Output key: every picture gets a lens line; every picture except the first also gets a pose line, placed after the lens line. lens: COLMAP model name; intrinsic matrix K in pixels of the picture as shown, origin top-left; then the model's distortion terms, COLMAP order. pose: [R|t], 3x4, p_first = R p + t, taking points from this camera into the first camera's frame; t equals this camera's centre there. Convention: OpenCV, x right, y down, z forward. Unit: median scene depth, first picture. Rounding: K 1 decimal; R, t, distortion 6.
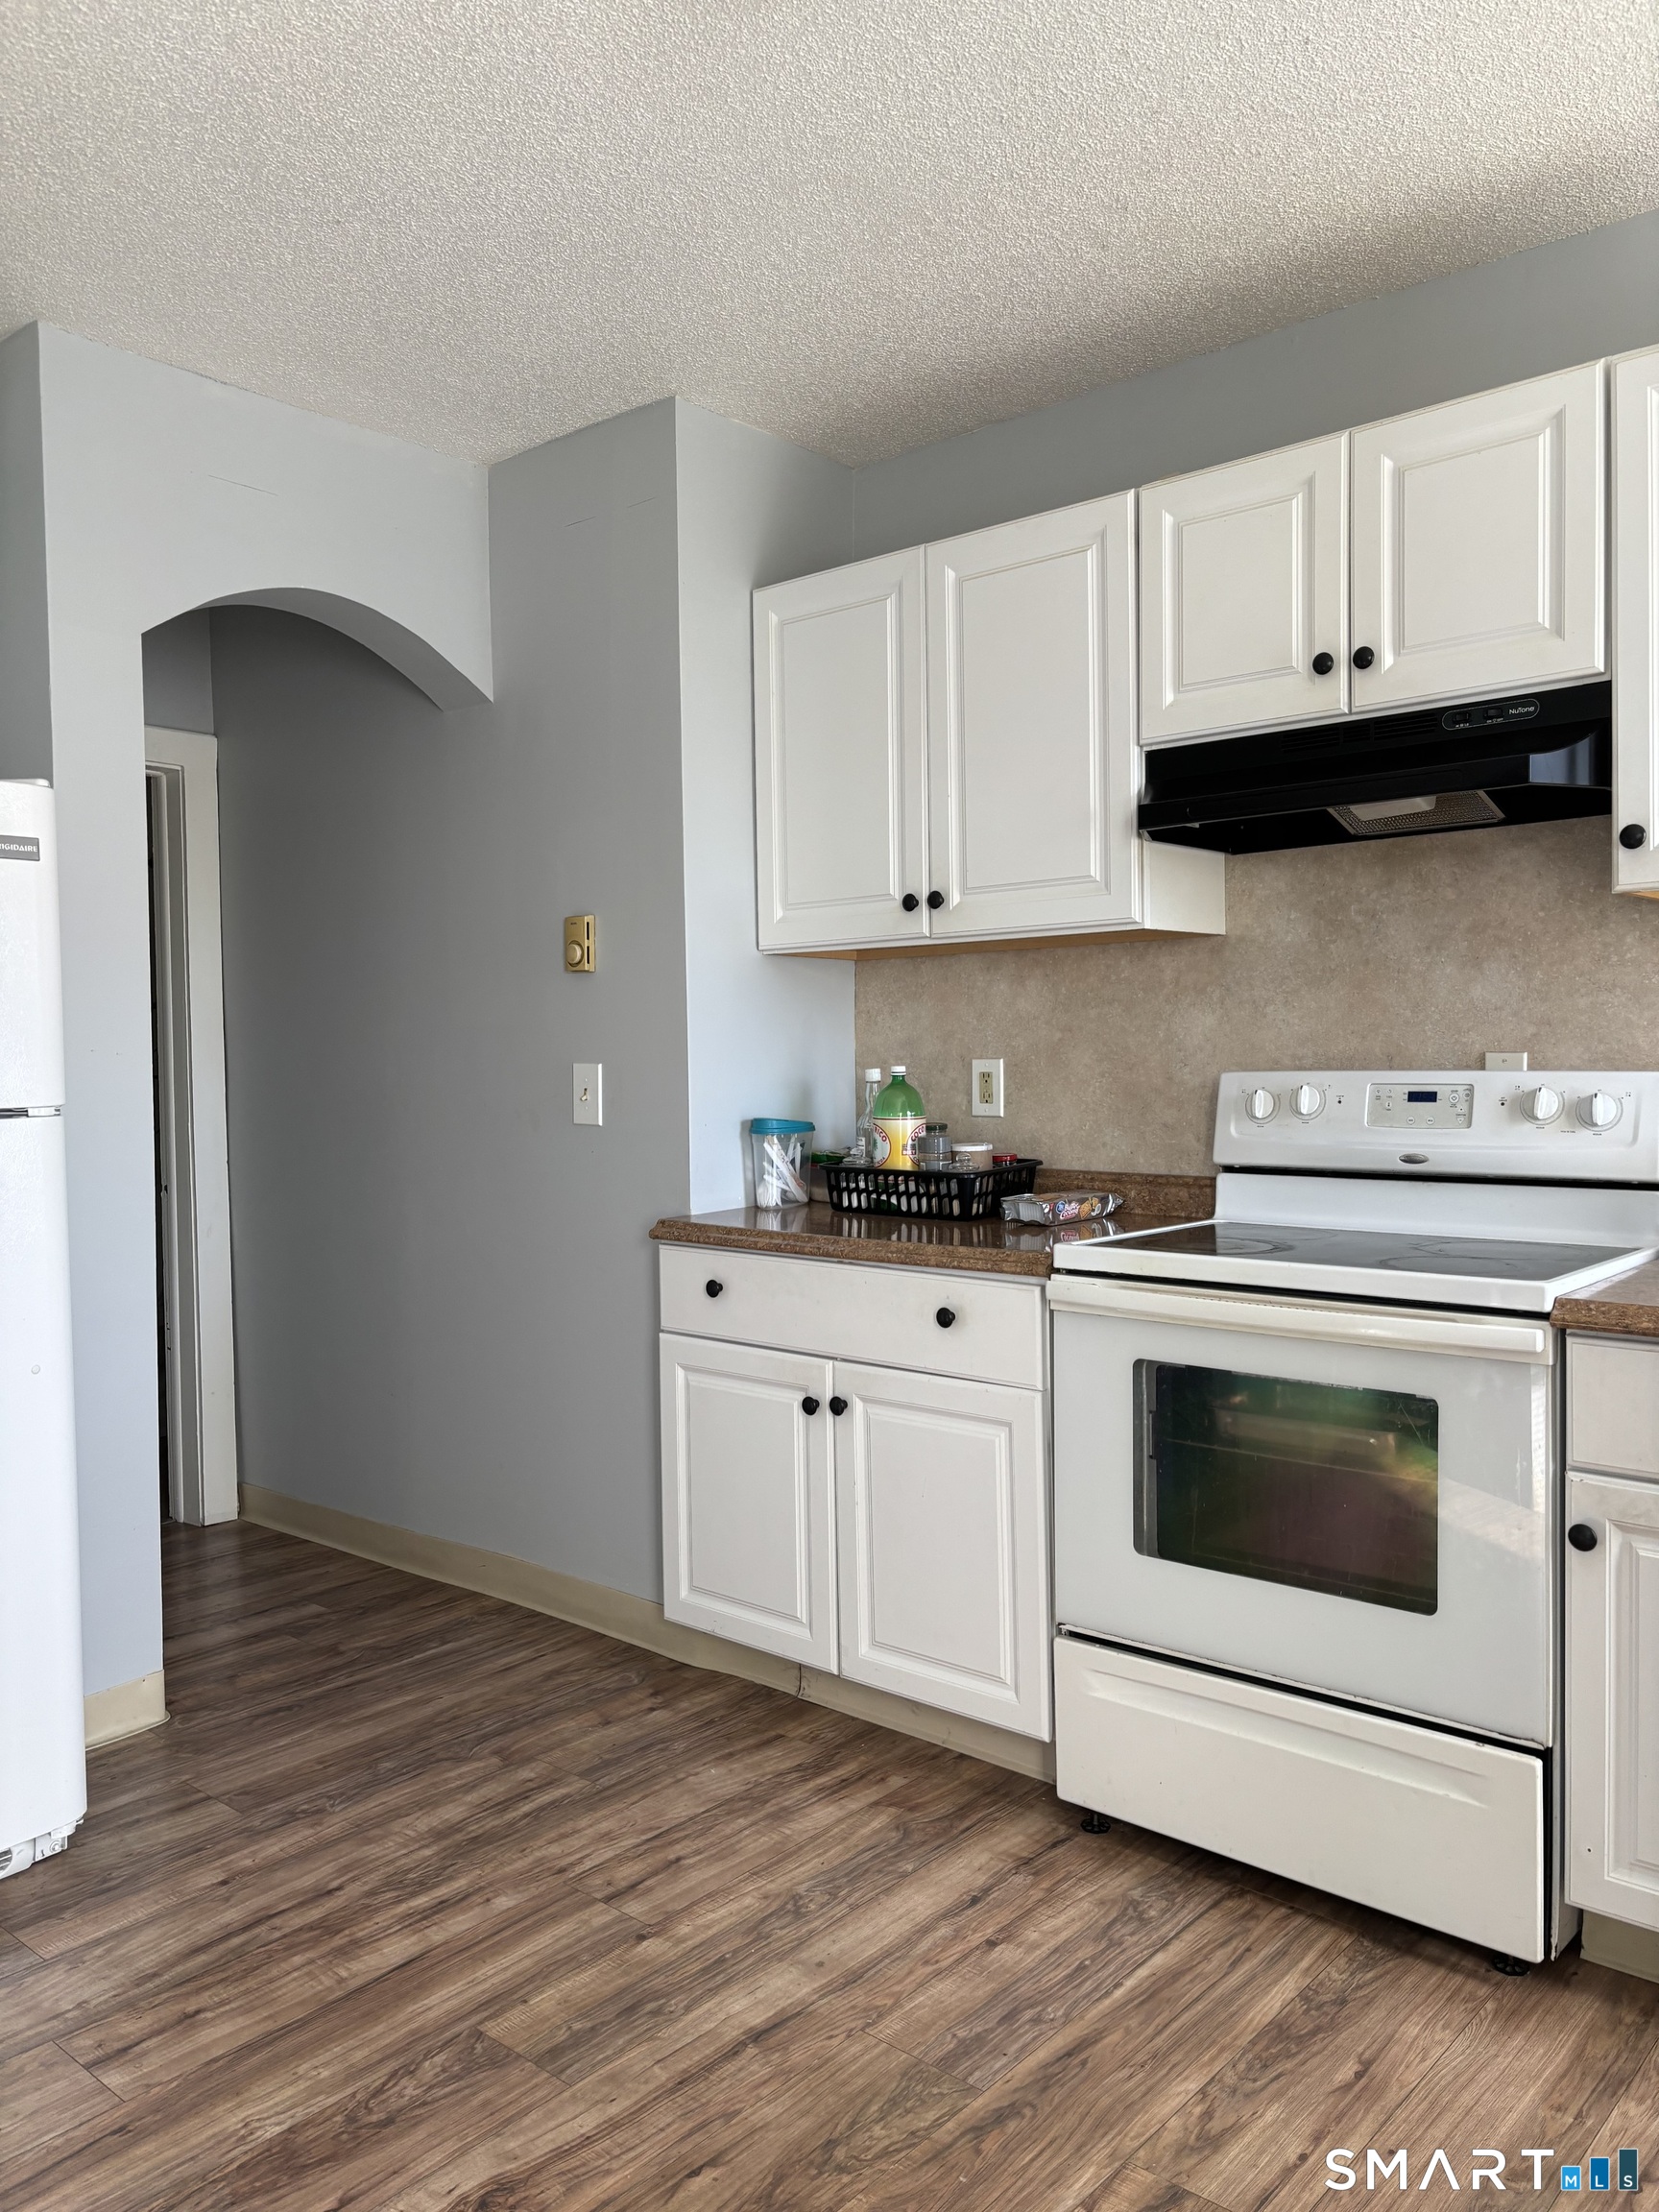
lens RADIAL K [[1670.5, 0, 829.5], [0, 1670.5, 1106.0], [0, 0, 1]] dist [0.005739, 0.003260]
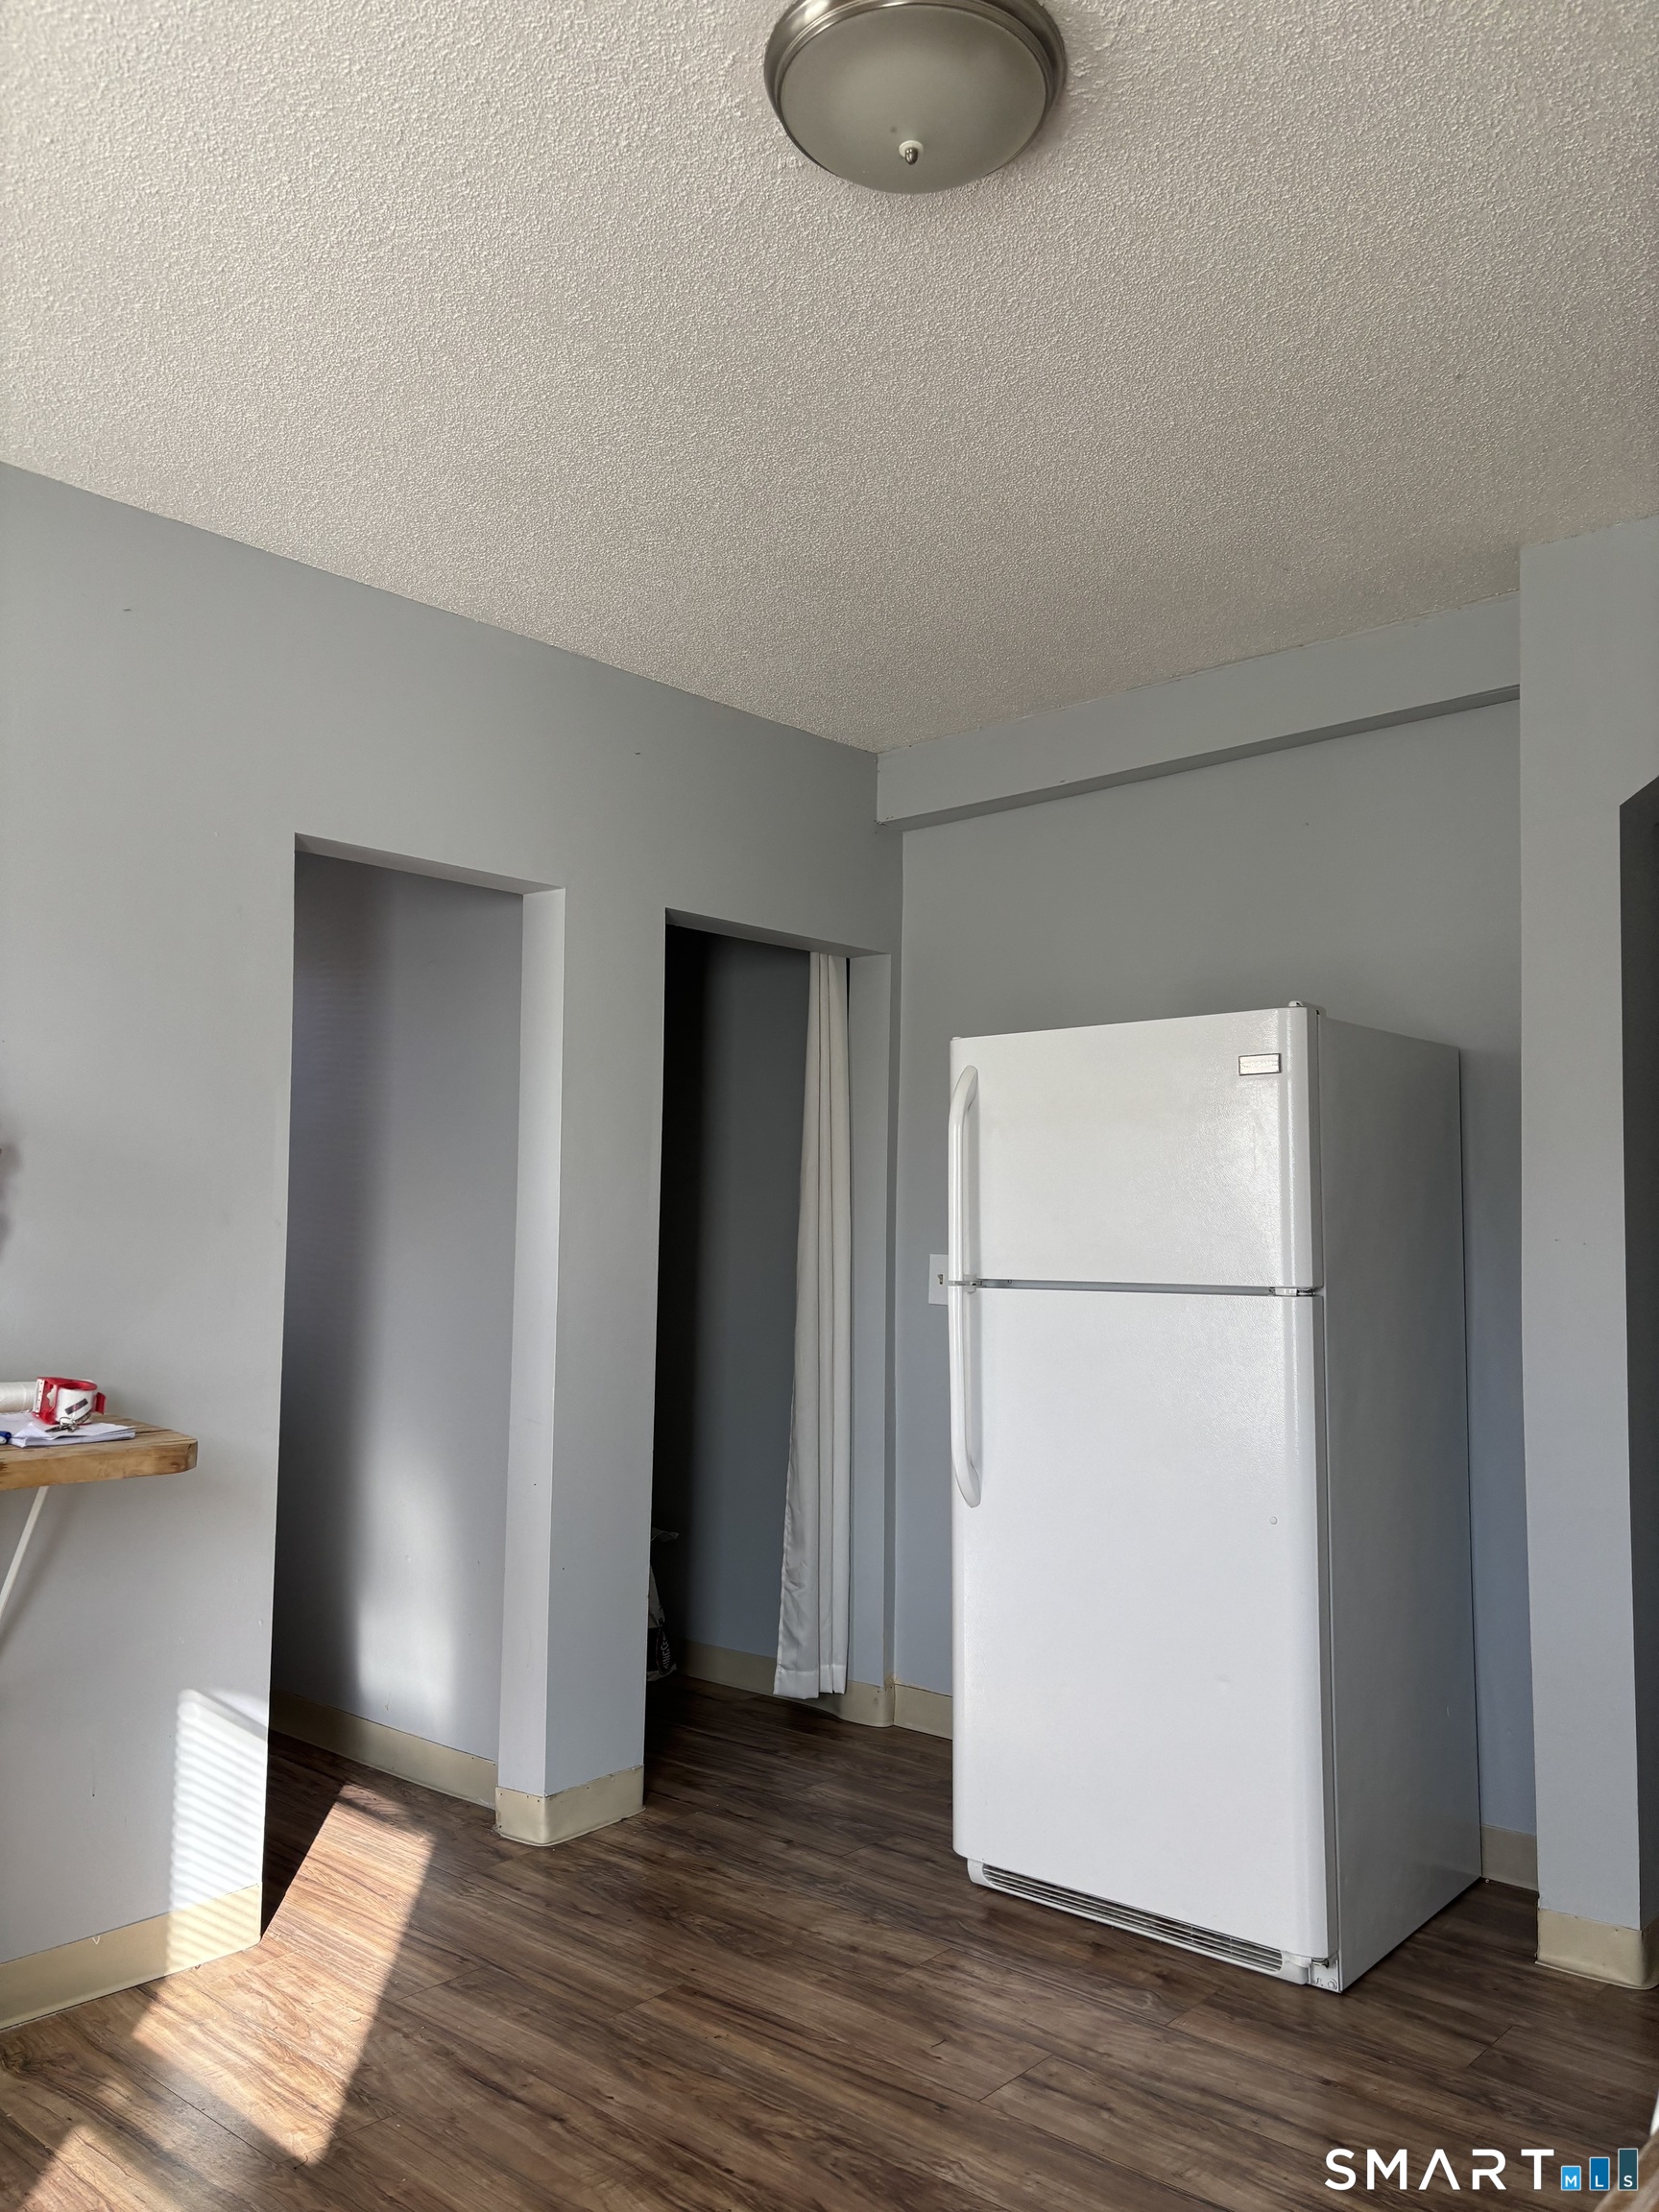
lens RADIAL K [[1670.5, 0, 829.5], [0, 1670.5, 1106.0], [0, 0, 1]] dist [0.005739, 0.003260]
pose [[-0.014548, -0.066904, -0.997653, 0.719520], [-0.041681, 0.996932, -0.066247, -0.036201], [0.999025, 0.040619, -0.017292, 0.751763]]
